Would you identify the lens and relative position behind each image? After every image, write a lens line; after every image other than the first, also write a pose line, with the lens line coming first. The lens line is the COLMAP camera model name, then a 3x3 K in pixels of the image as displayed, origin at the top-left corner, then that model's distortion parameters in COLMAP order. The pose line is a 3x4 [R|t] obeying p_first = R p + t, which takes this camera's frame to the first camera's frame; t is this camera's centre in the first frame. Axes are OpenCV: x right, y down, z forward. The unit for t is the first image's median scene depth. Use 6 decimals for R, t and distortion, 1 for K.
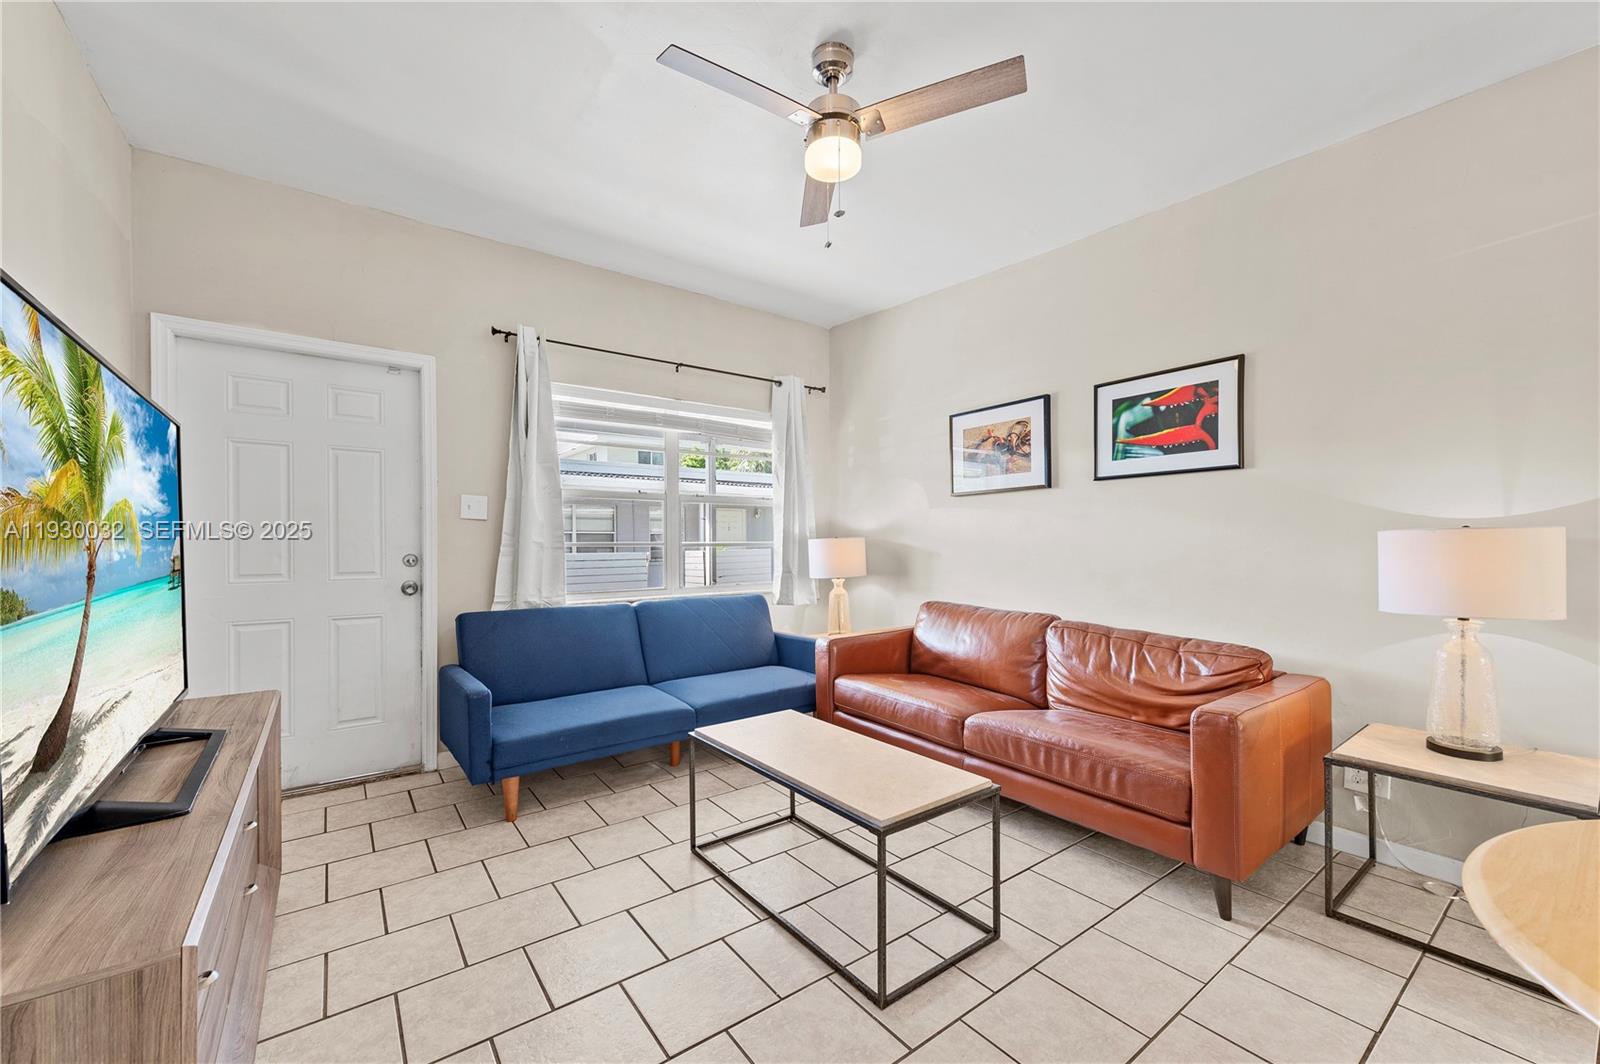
lens RADIAL K [[623.6, 0, 787.3], [0, 623.6, 541.7], [0, 0, 1]] dist [-0.000165, -0.000074]
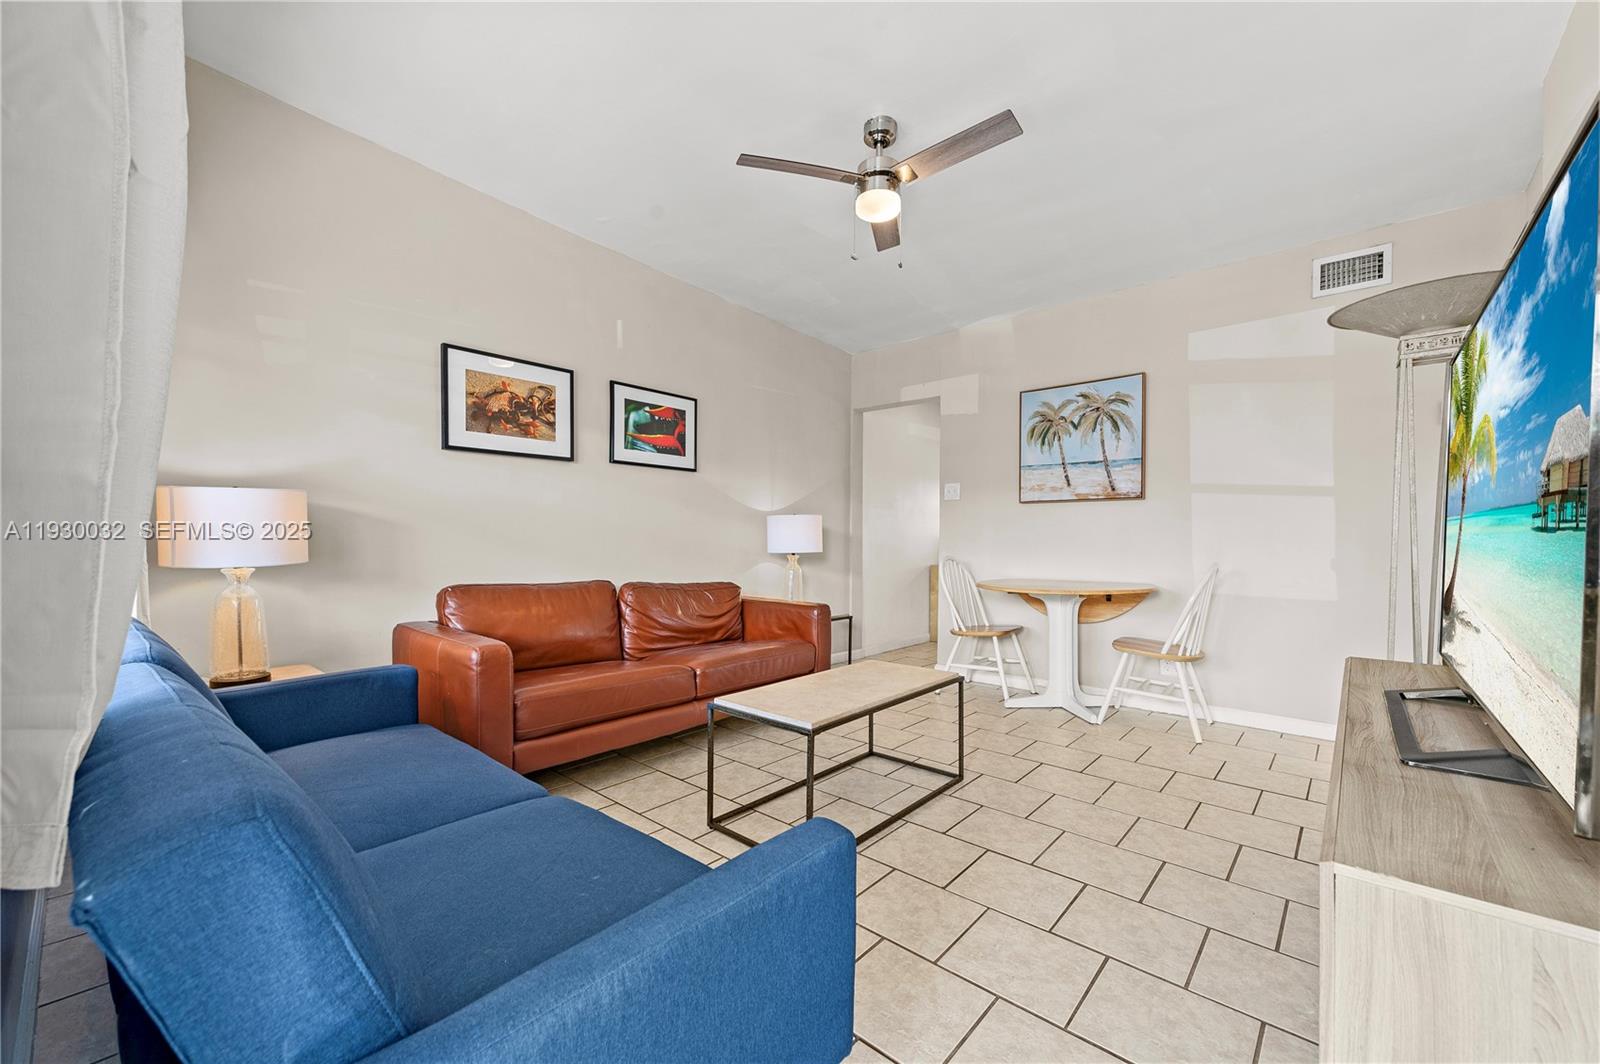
lens RADIAL K [[628.0, 0, 807.3], [0, 628.0, 532.6], [0, 0, 1]] dist [0.001360, -0.000206]
pose [[-0.221123, 0.016822, 0.975101, -0.667462], [-0.006617, 0.999802, -0.018748, 0.047979], [-0.975224, -0.010598, -0.220968, 0.829866]]
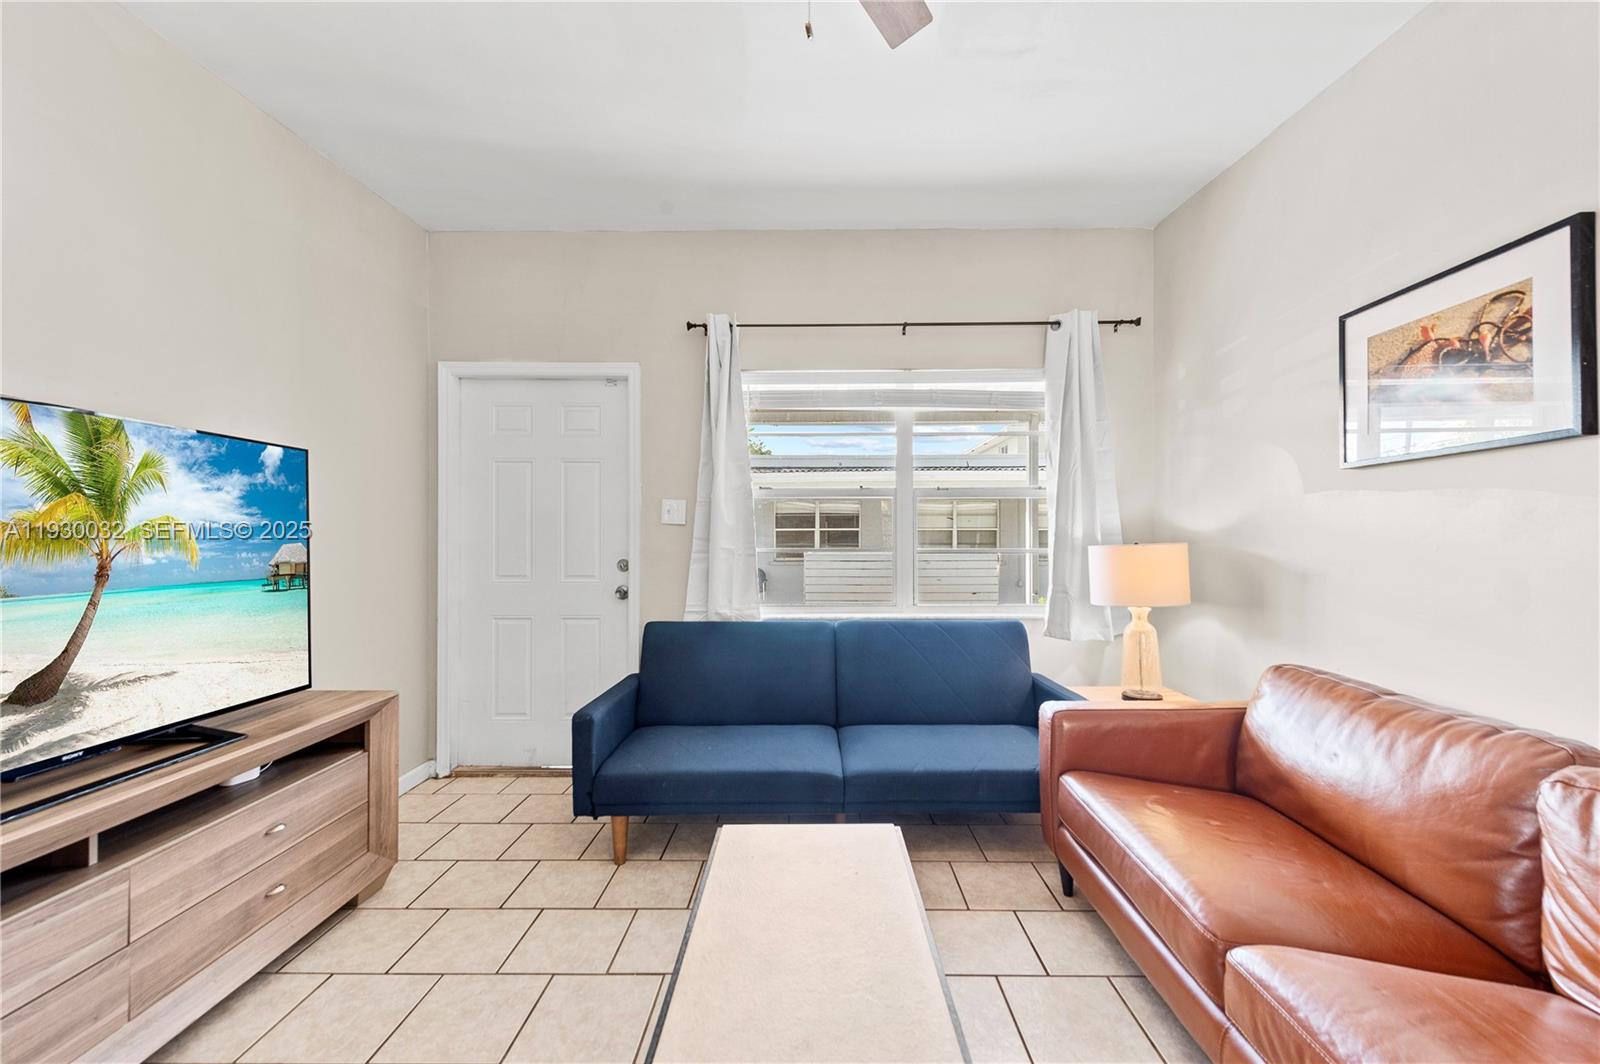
lens RADIAL K [[628.0, 0, 807.3], [0, 628.0, 532.6], [0, 0, 1]] dist [0.001360, -0.000206]
pose [[0.803182, -0.003239, -0.595725, 0.243700], [-0.000300, 0.999983, -0.005840, -0.017324], [0.595734, 0.004869, 0.803167, 0.340723]]
